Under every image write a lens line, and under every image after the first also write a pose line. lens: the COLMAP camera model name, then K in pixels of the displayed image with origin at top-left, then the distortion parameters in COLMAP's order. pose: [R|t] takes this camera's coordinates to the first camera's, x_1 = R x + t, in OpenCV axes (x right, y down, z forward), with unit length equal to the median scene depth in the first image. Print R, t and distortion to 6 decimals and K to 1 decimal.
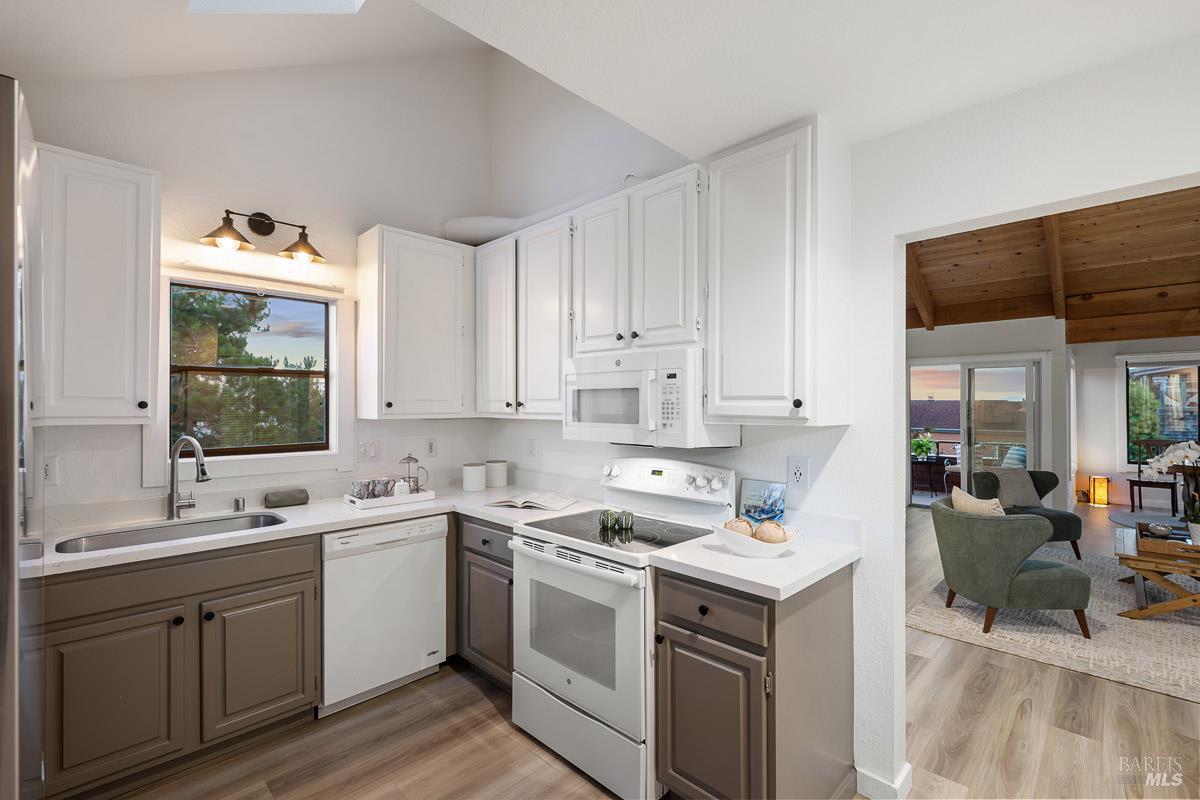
lens RADIAL K [[529.0, 0, 600.0], [0, 529.0, 400.0], [0, 0, 1]] dist [0.000620, -0.000215]
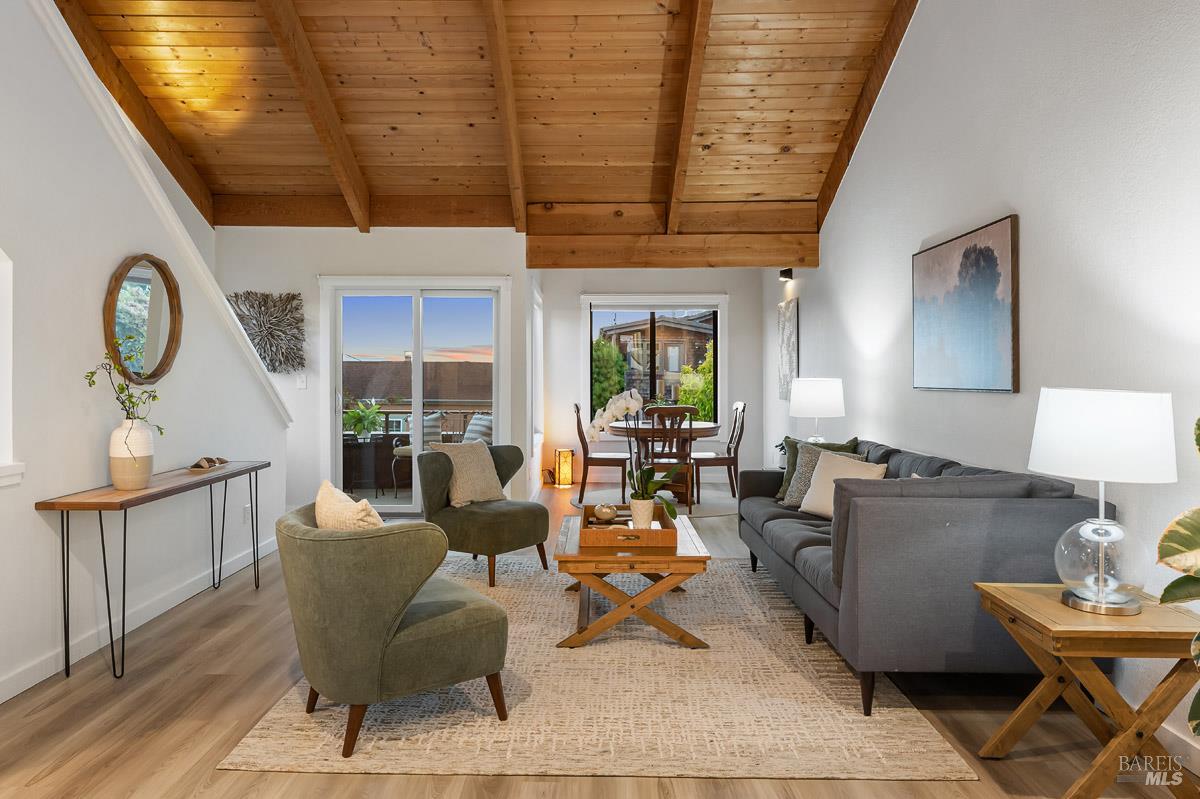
lens RADIAL K [[825.9, 0, 582.2], [0, 825.9, 370.0], [0, 0, 1]] dist [-0.002299, 0.001230]
pose [[0.727604, 0.003562, 0.685988, 0.388903], [-0.009442, 0.999944, 0.004822, 0.066349], [-0.685932, -0.009986, 0.727597, 0.299289]]
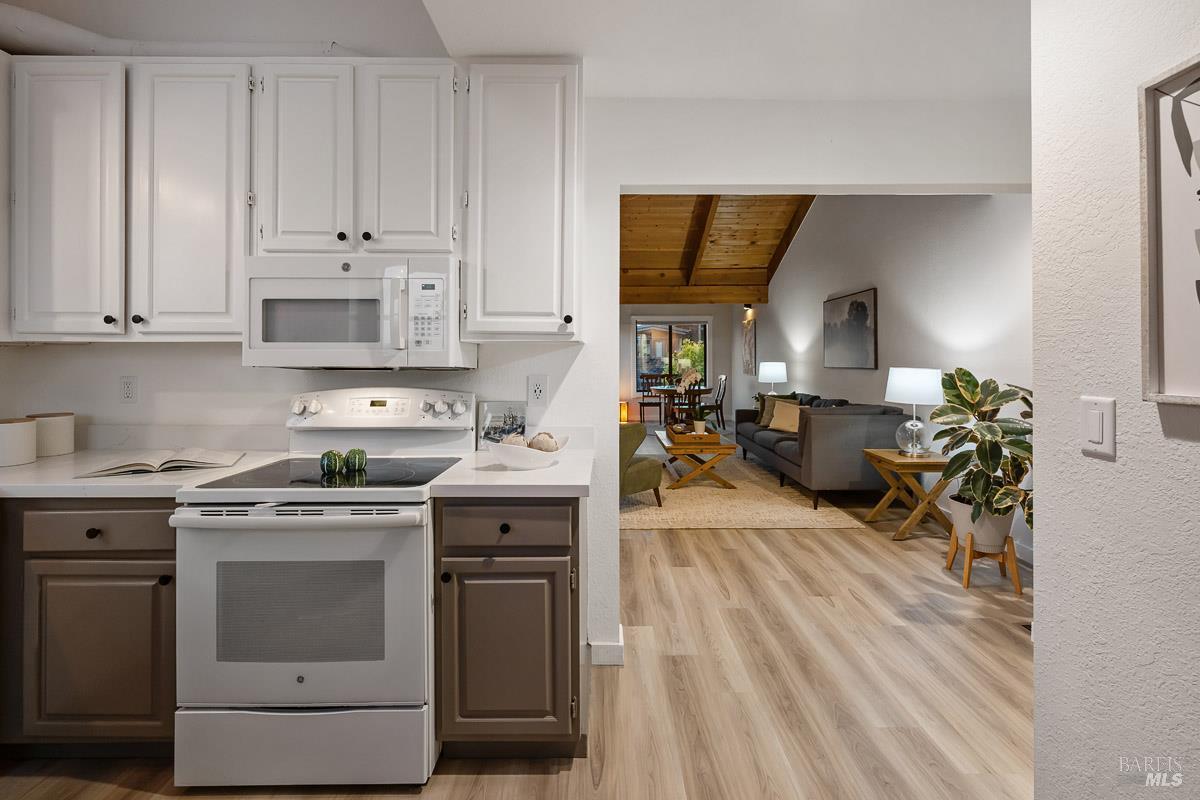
lens RADIAL K [[531.5, 0, 606.6], [0, 531.5, 353.3], [0, 0, 1]] dist [0.000780, 0.000002]
pose [[0.704359, 0.005262, 0.709824, -0.236492], [-0.006440, 0.999979, -0.001023, 0.053648], [-0.709814, -0.003851, 0.704378, 0.129666]]
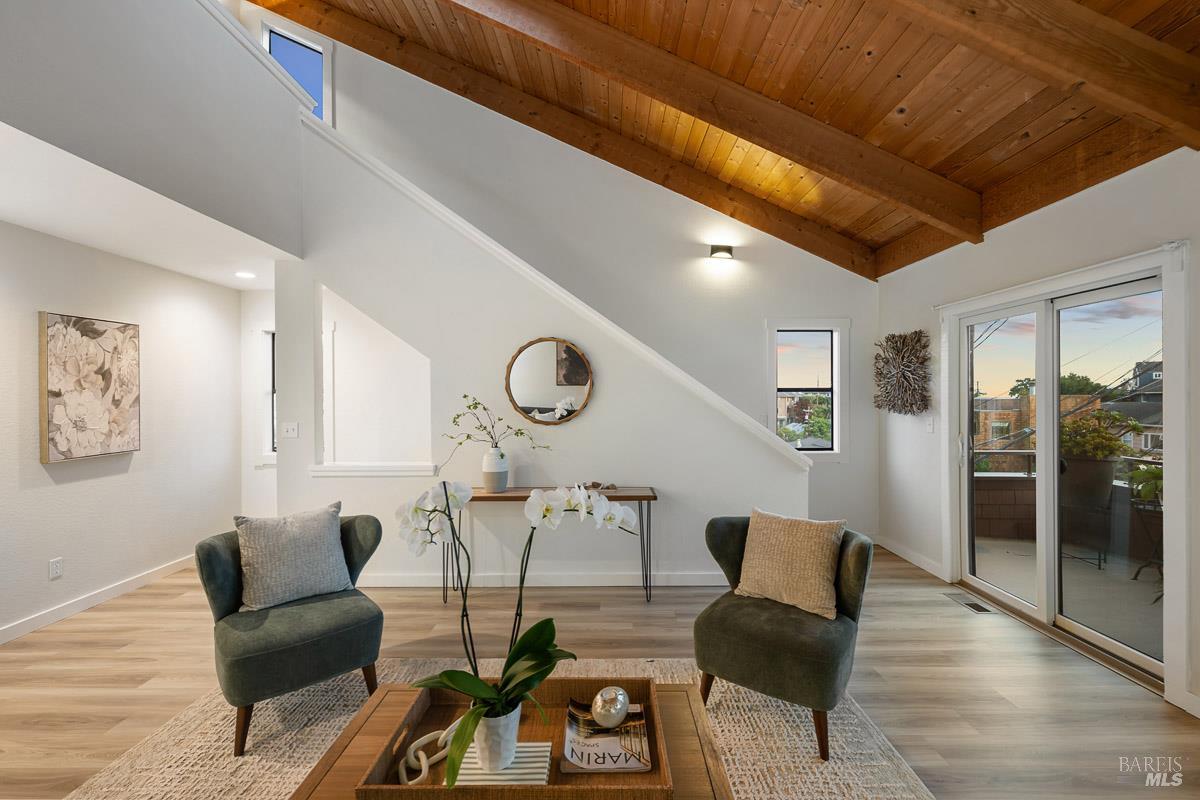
lens RADIAL K [[498.4, 0, 600.0], [0, 498.4, 400.0], [0, 0, 1]] dist [-0.000045, 0.000007]
pose [[0.696947, 0.000416, -0.717123, 1.976114], [0.008039, 0.999932, 0.008393, 0.029561], [0.717078, -0.011615, 0.696896, 1.124691]]
